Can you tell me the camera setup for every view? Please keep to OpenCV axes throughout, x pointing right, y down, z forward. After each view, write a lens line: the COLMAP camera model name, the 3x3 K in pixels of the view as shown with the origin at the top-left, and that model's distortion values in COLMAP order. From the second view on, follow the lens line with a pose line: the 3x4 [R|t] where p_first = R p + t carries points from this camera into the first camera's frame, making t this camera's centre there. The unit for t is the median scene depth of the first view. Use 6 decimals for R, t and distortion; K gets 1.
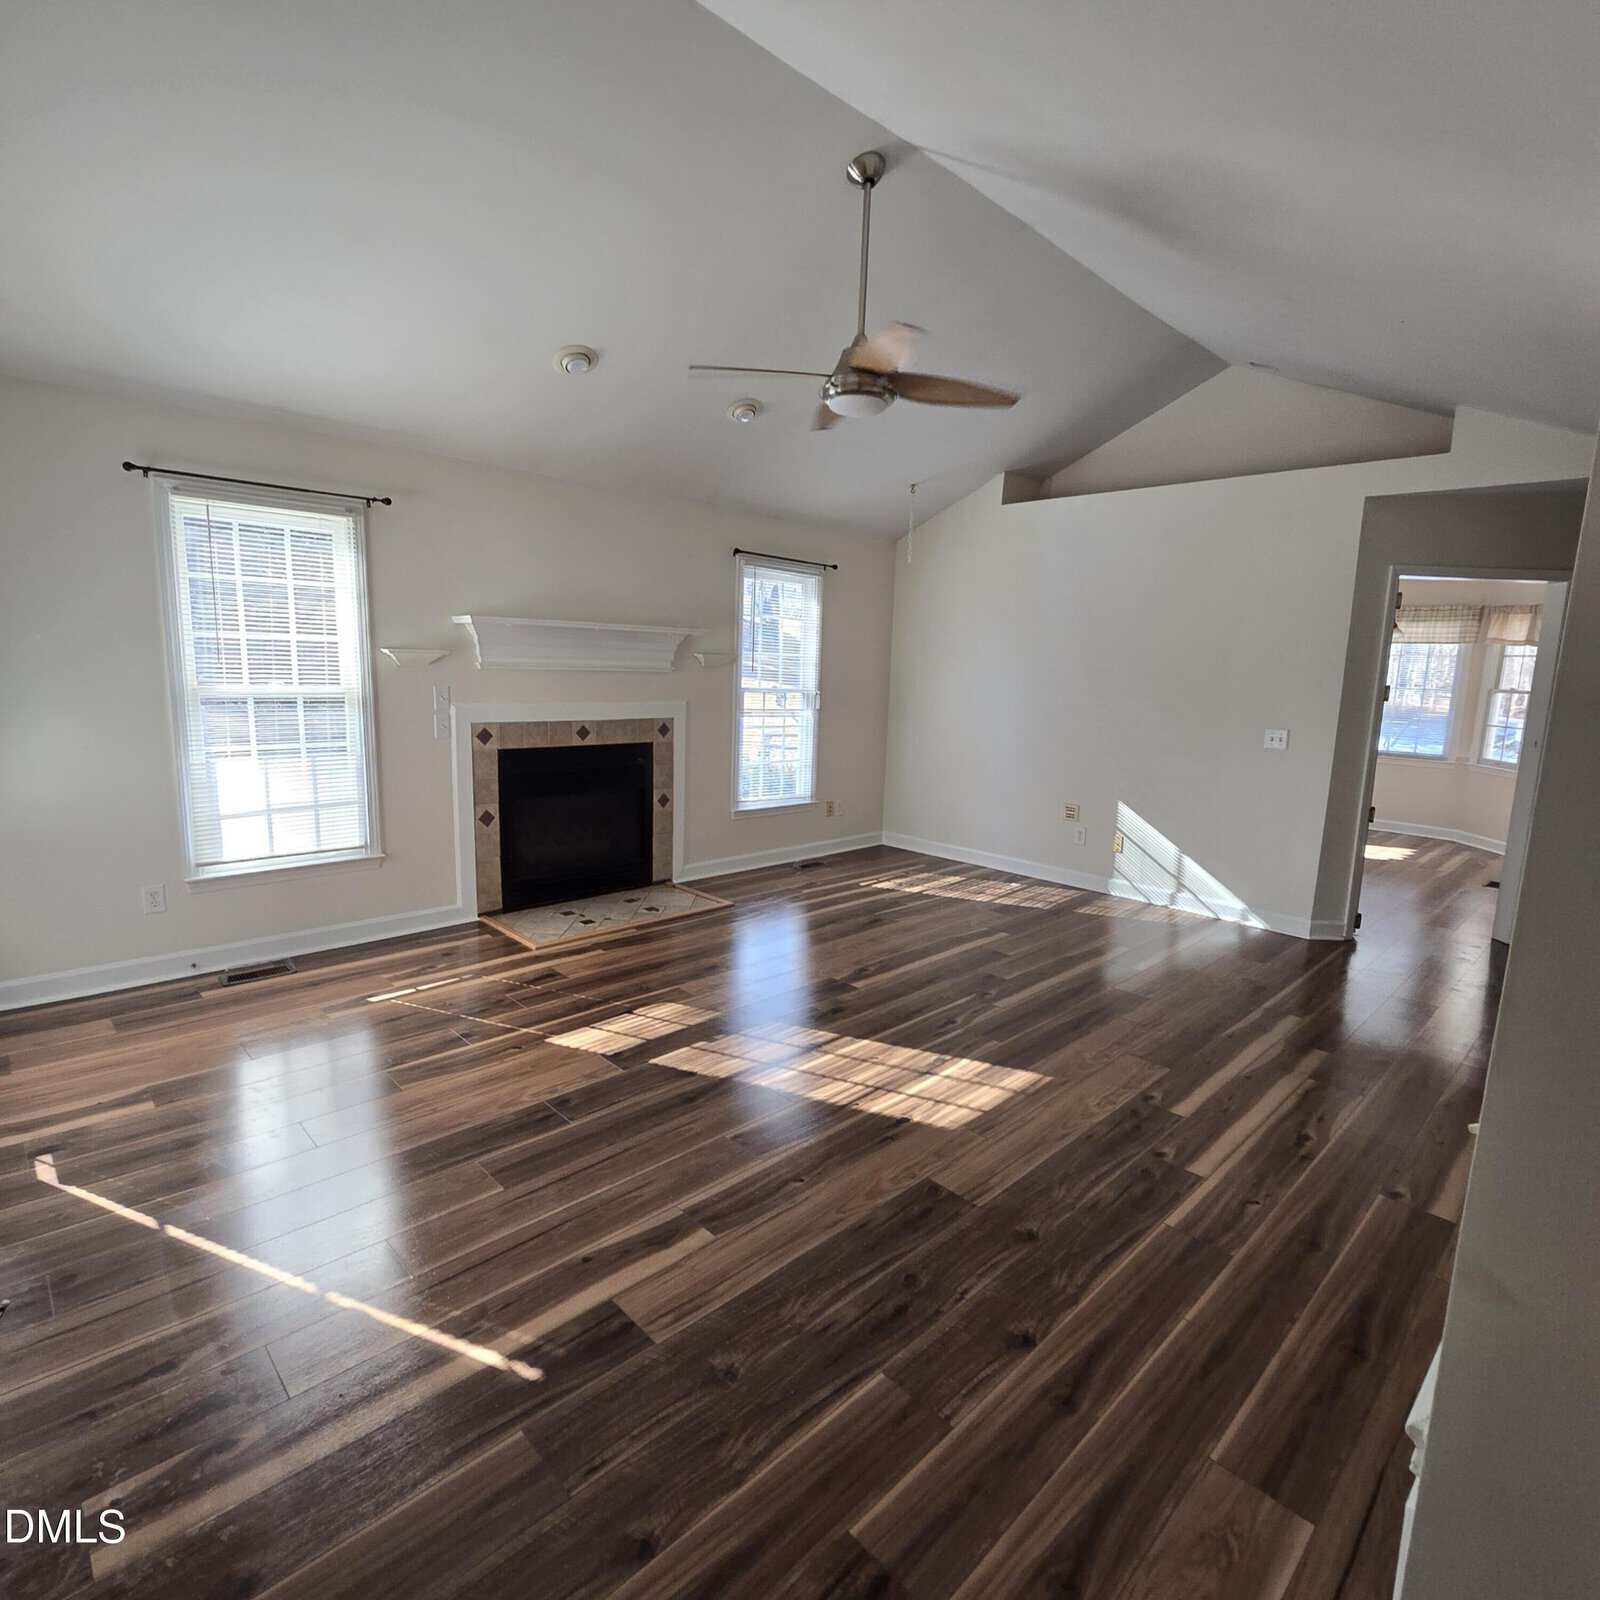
lens RADIAL K [[878.3, 0, 806.2], [0, 878.3, 804.2], [0, 0, 1]] dist [-0.005256, 0.000212]
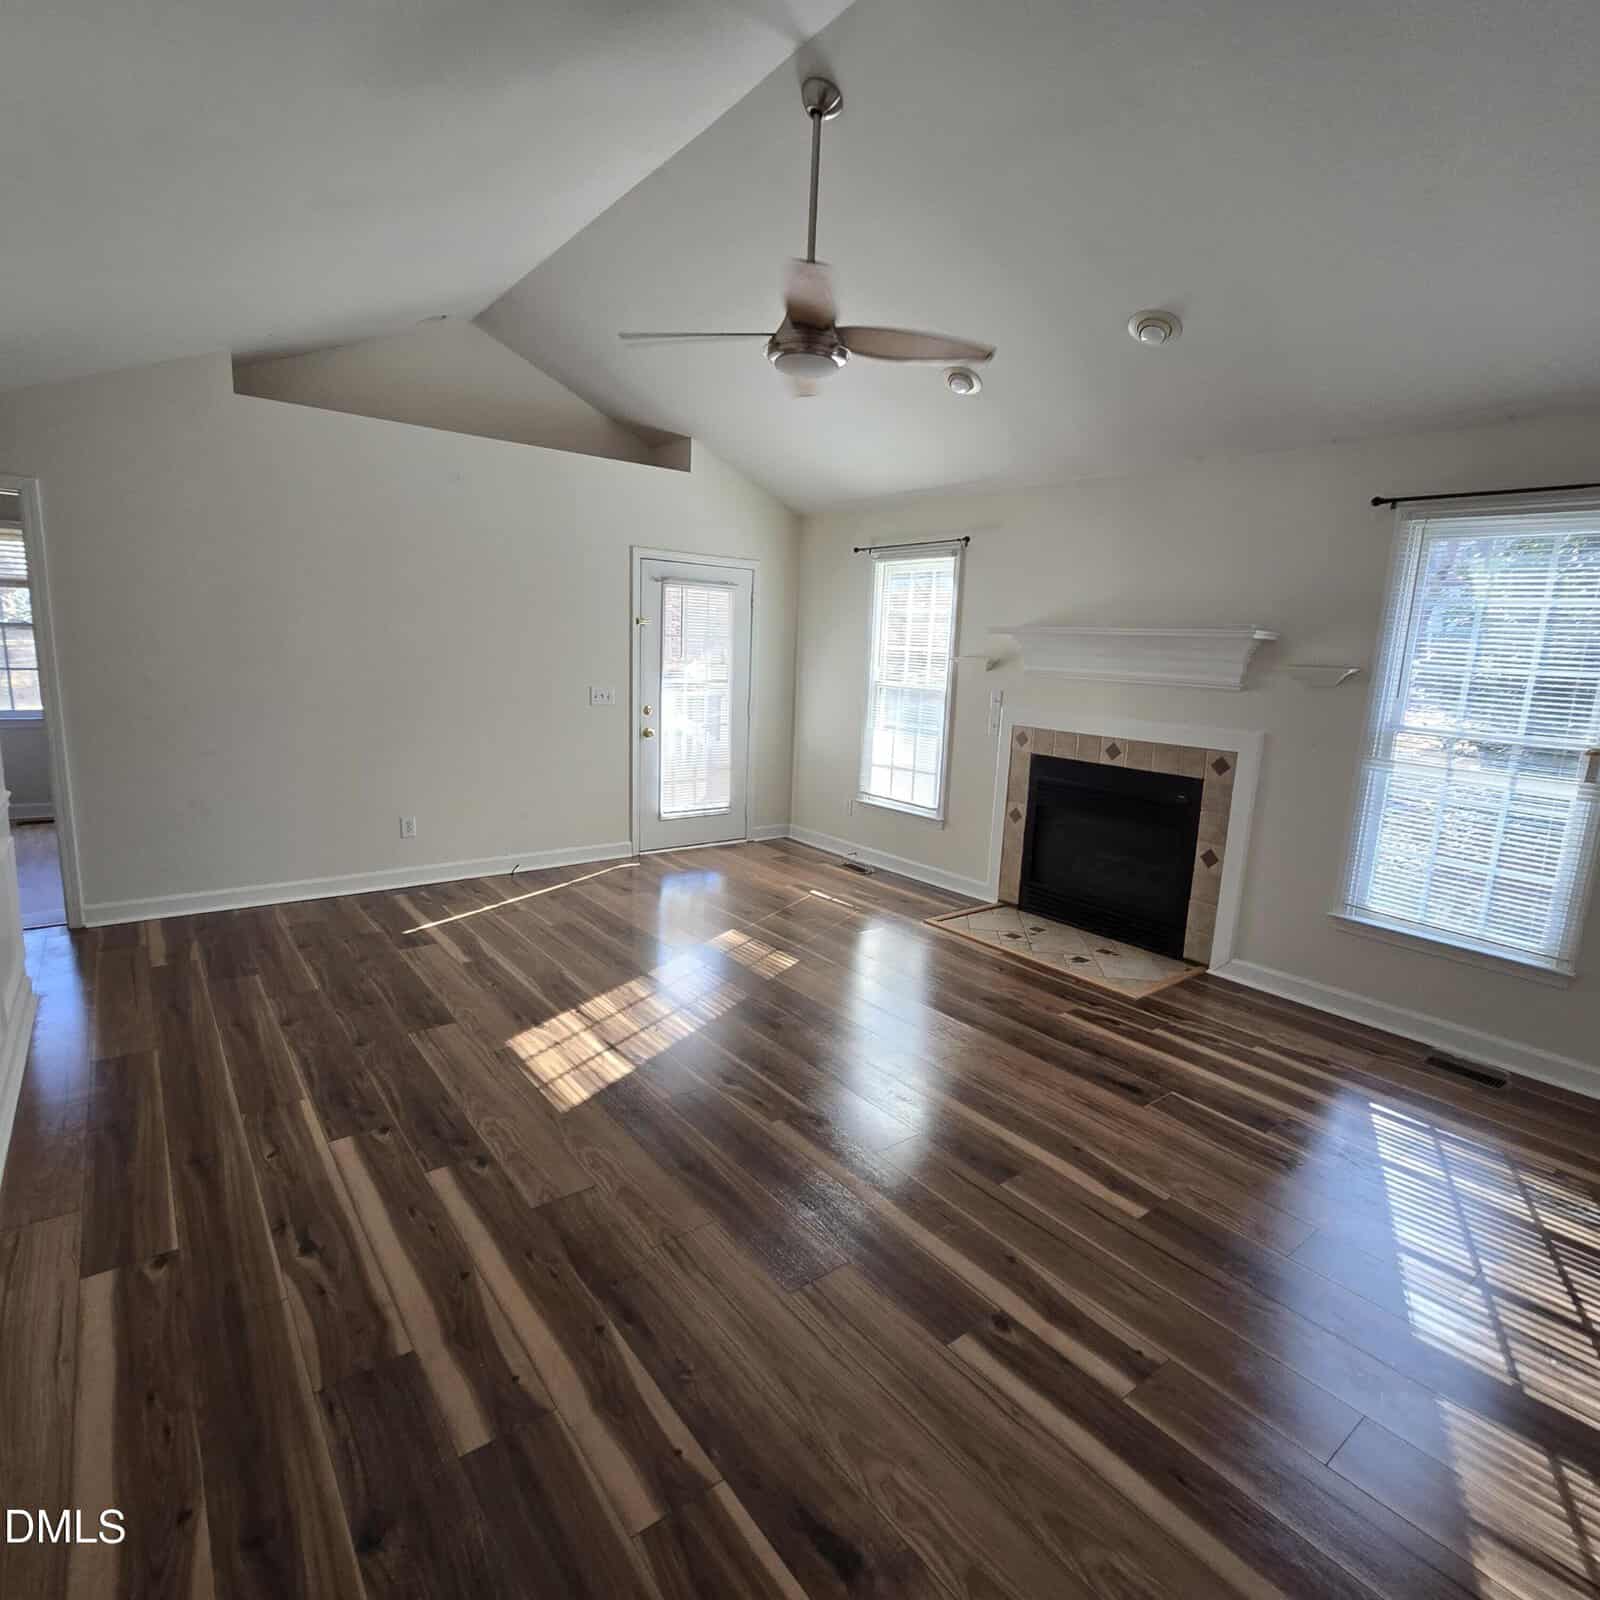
lens RADIAL K [[878.3, 0, 804.4], [0, 878.3, 810.3], [0, 0, 1]] dist [-0.005256, 0.000212]
pose [[-0.118354, 0.144622, -0.982383, 0.846421], [-0.204891, 0.964490, 0.166672, -0.135864], [0.971603, 0.221008, -0.084519, 0.983223]]
